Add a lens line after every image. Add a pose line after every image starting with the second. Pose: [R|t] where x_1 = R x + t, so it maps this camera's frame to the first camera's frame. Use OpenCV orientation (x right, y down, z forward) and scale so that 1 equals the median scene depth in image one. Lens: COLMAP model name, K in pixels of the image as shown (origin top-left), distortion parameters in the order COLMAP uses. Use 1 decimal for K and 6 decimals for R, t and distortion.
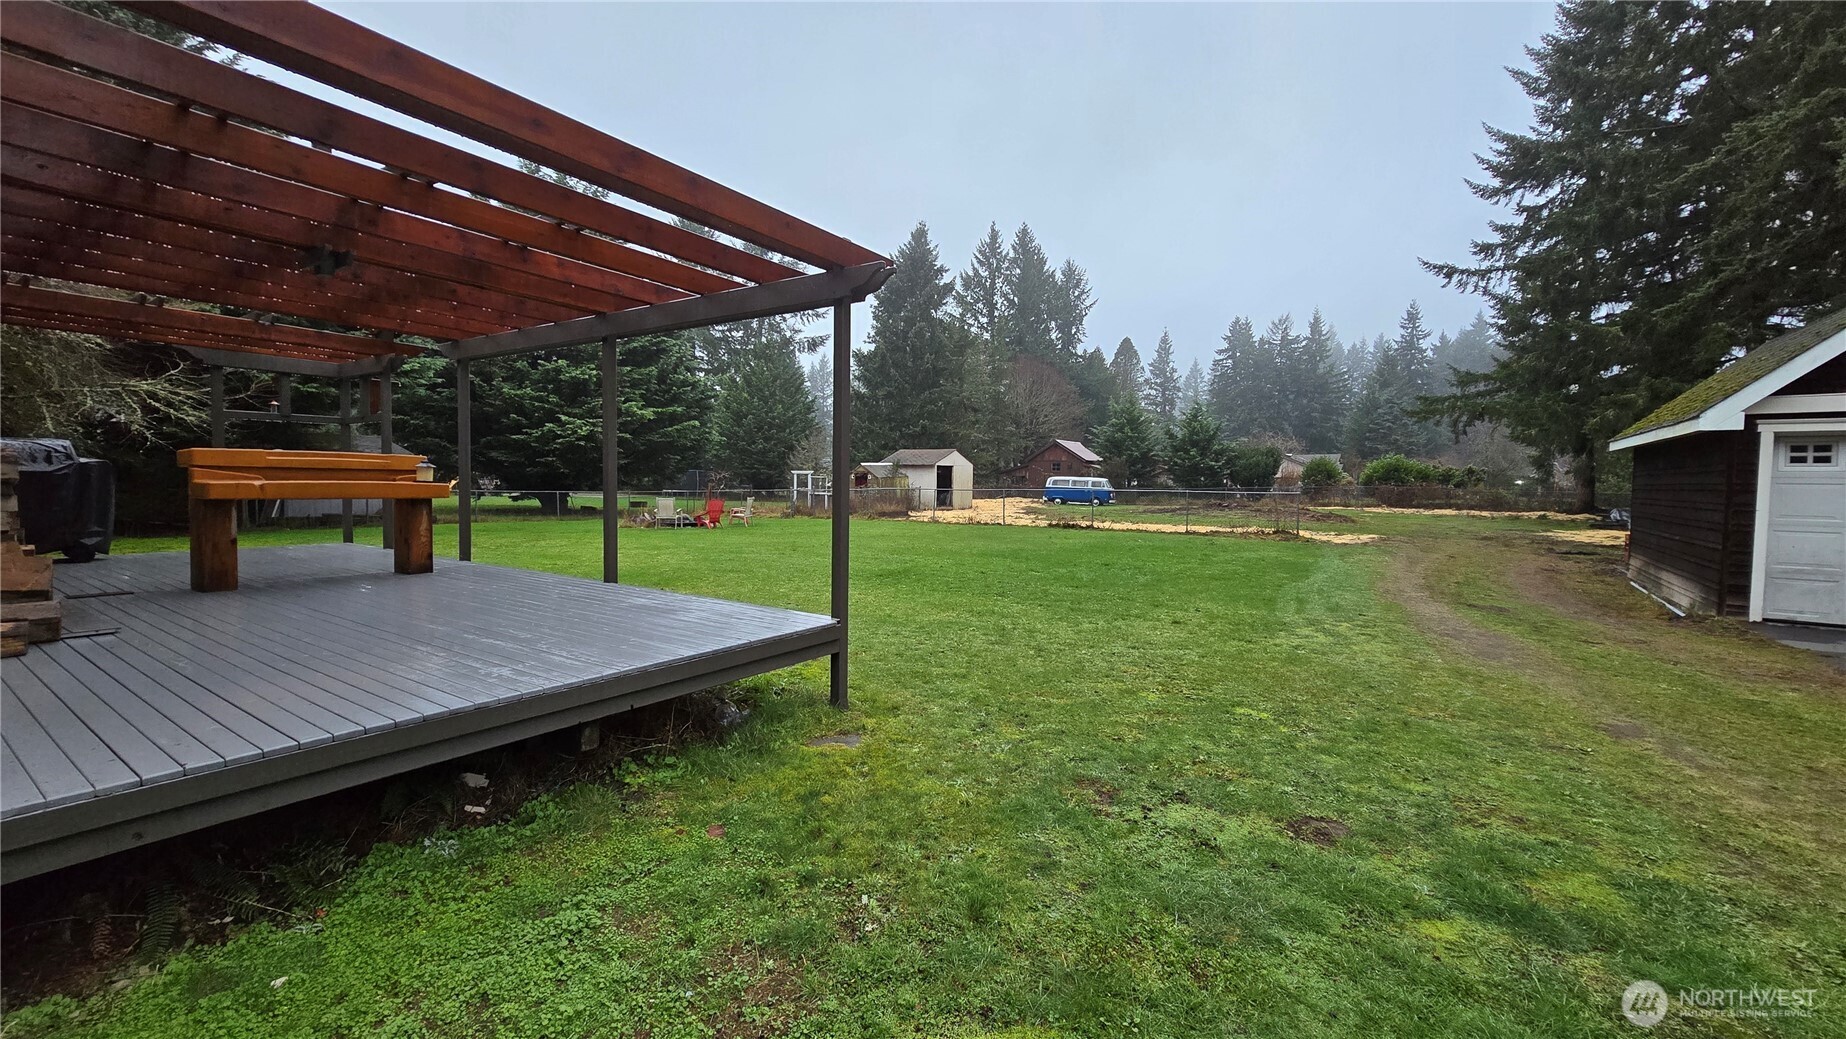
lens RADIAL K [[751.9, 0, 923.0], [0, 751.9, 518.0], [0, 0, 1]] dist [-0.004189, 0.000485]
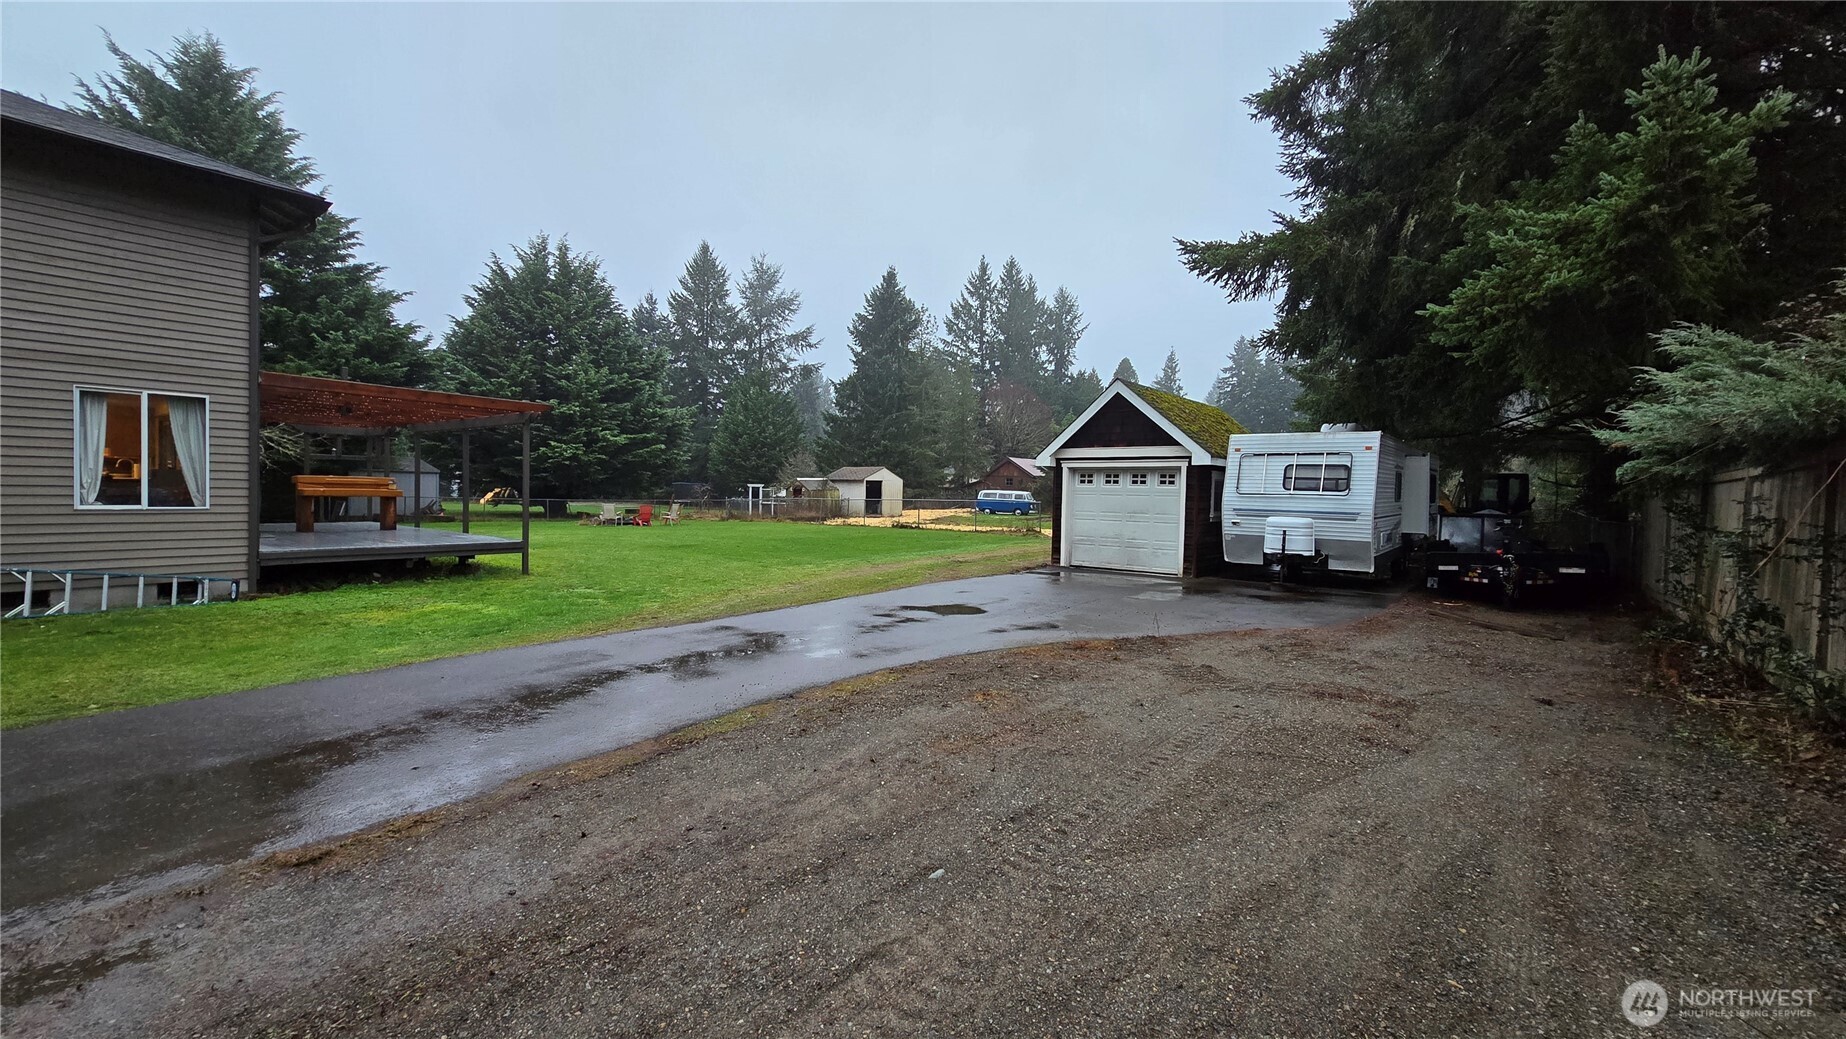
lens RADIAL K [[751.9, 0, 921.9], [0, 751.9, 517.2], [0, 0, 1]] dist [-0.004189, 0.000485]
pose [[0.997989, 0.006773, -0.063027, 0.171879], [-0.007951, 0.999798, -0.018453, 0.010250], [0.062890, 0.018917, 0.997841, -0.185645]]
